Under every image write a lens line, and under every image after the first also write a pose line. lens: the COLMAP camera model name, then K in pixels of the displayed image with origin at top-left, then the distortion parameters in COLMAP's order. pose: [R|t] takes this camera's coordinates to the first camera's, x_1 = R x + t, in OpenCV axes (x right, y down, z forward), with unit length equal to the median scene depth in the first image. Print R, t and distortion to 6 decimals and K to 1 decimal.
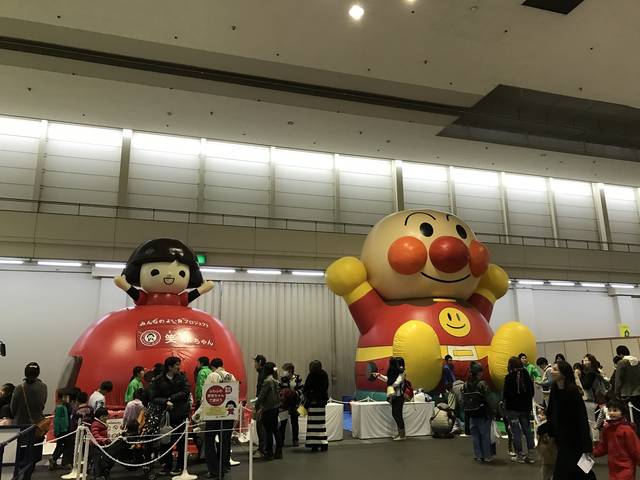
lens RADIAL K [[592.8, 0, 321.4], [0, 592.8, 239.9], [0, 0, 1]] dist [-0.041298, 0.000000]
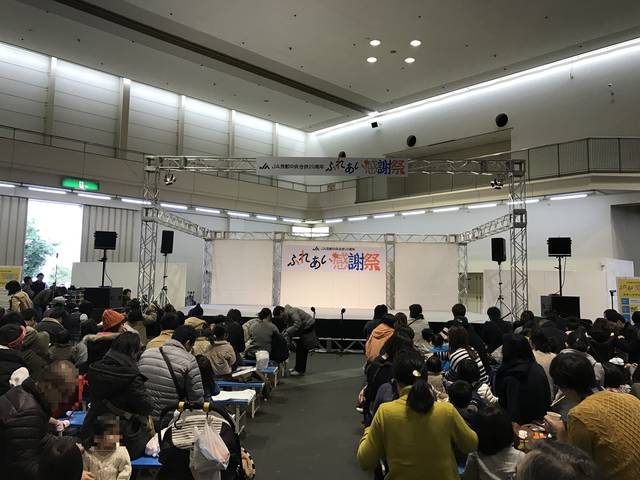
lens RADIAL K [[592.8, 0, 318.4], [0, 592.8, 237.9], [0, 0, 1]] dist [-0.041298, 0.000000]
pose [[0.875451, 0.056662, 0.479973, -0.257770], [-0.114822, 0.989054, 0.092669, -0.016078], [-0.469469, -0.136239, 0.872375, -0.109371]]
